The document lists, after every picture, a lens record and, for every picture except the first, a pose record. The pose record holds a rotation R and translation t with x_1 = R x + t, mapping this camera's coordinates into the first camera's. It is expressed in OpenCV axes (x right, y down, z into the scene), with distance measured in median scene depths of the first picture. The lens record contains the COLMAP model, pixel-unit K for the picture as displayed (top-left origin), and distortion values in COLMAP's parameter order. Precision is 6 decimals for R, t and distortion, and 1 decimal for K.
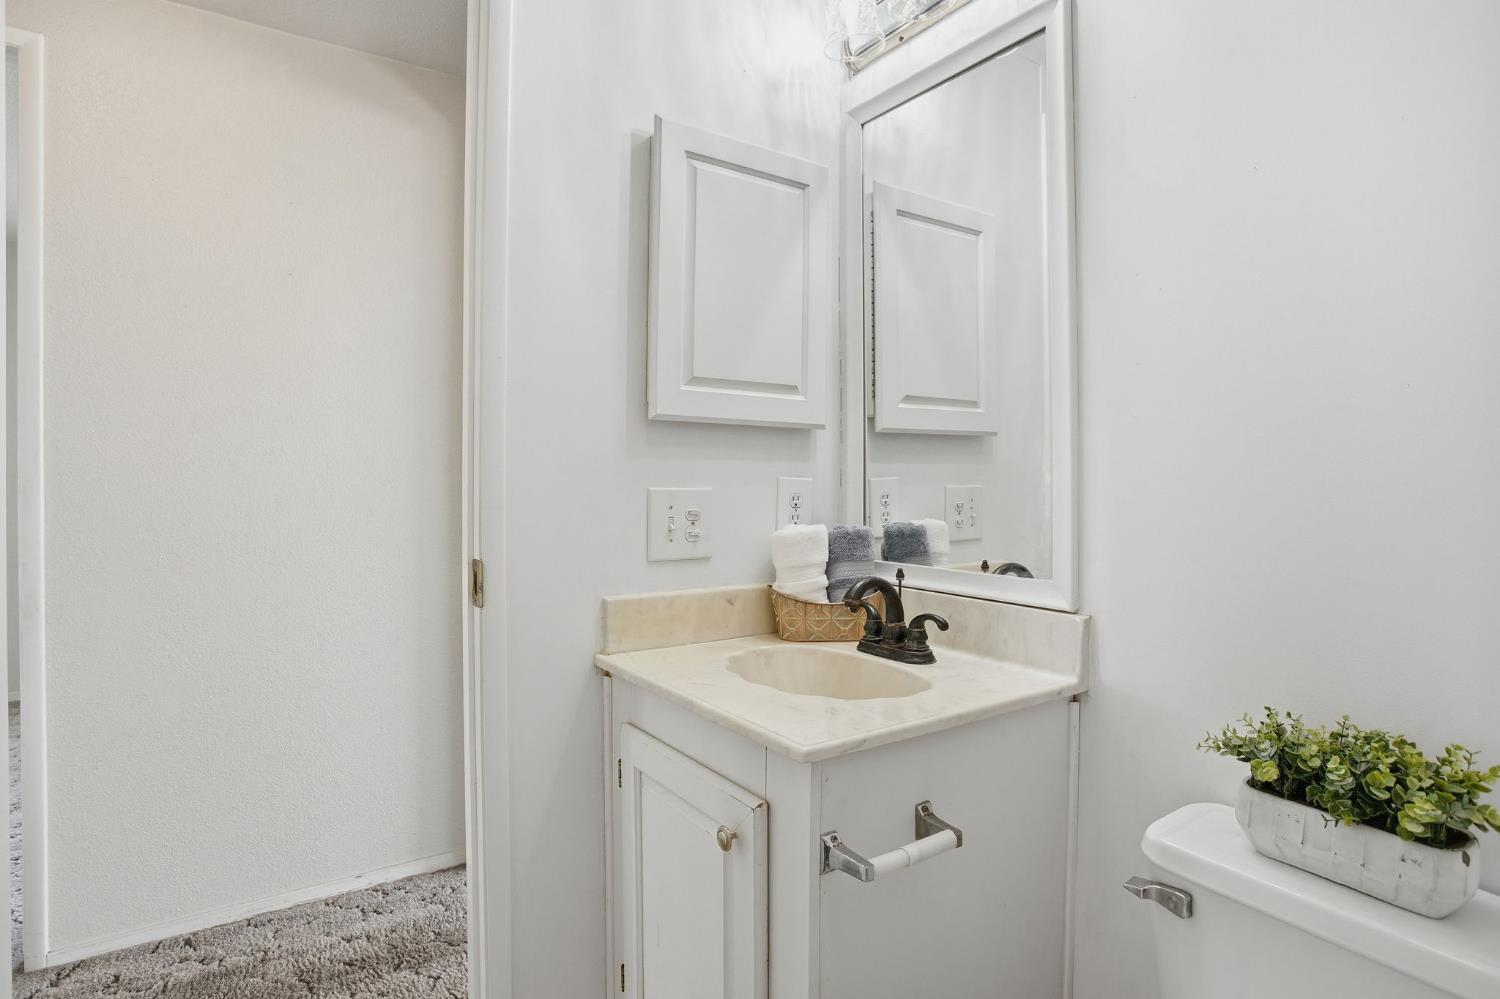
lens RADIAL K [[793.1, 0, 749.6], [0, 793.1, 483.0], [0, 0, 1]] dist [-0.017145, 0.000944]
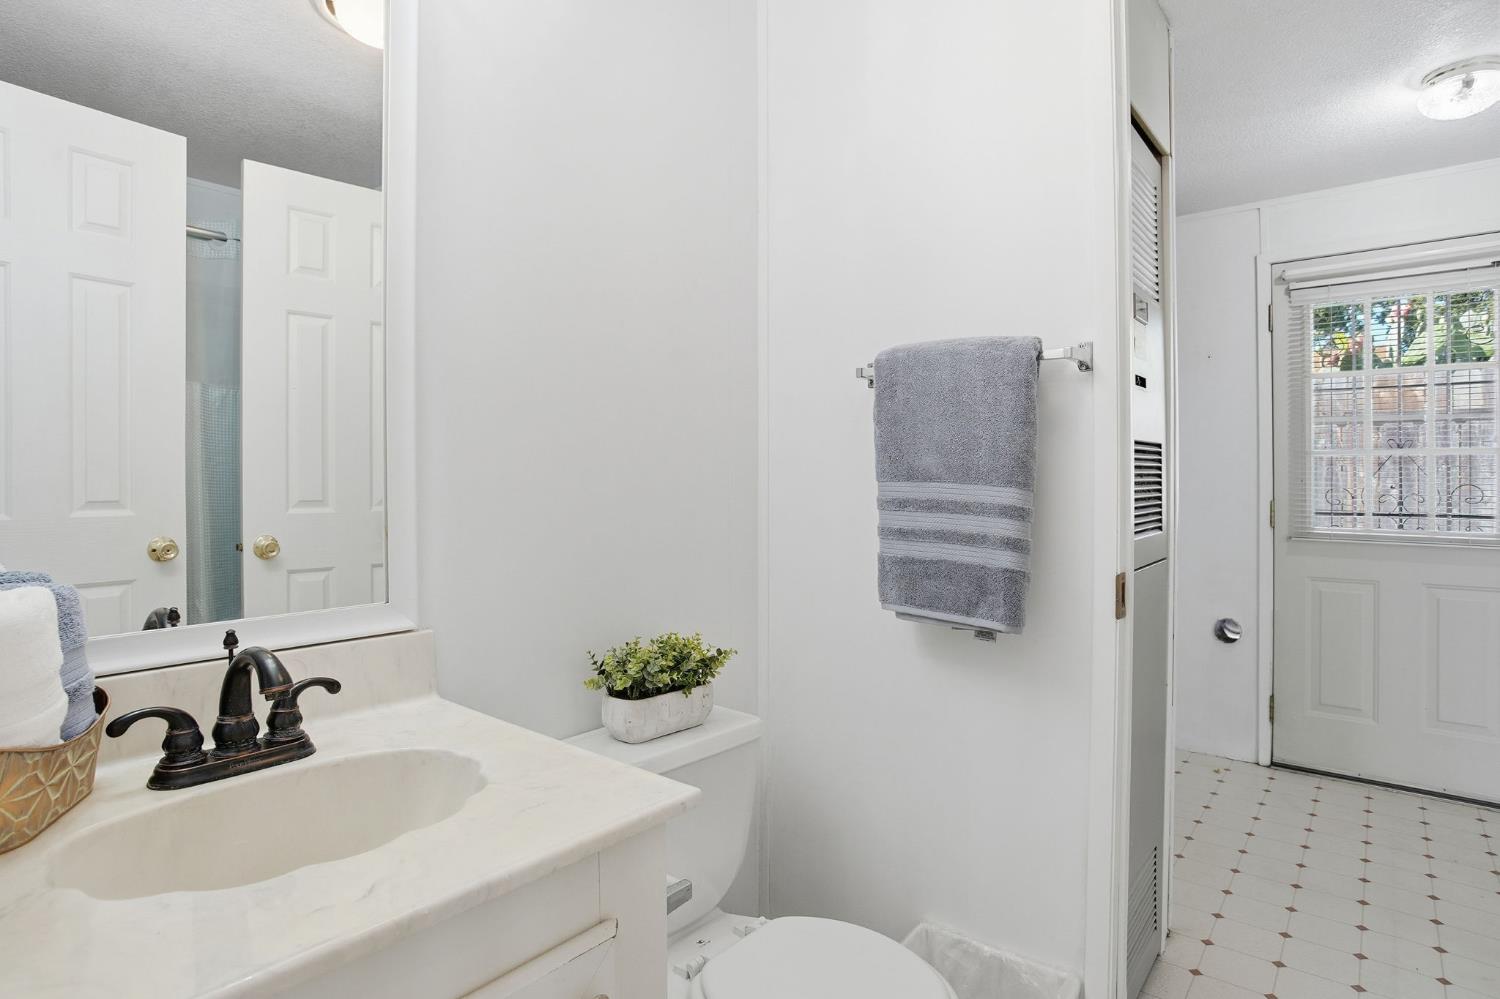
lens RADIAL K [[793.1, 0, 749.6], [0, 793.1, 483.0], [0, 0, 1]] dist [-0.017145, 0.000944]
pose [[-0.273377, -0.006836, 0.961883, -0.677955], [-0.003097, 0.999976, 0.006227, -0.020420], [-0.961902, -0.001277, -0.273391, 0.981403]]
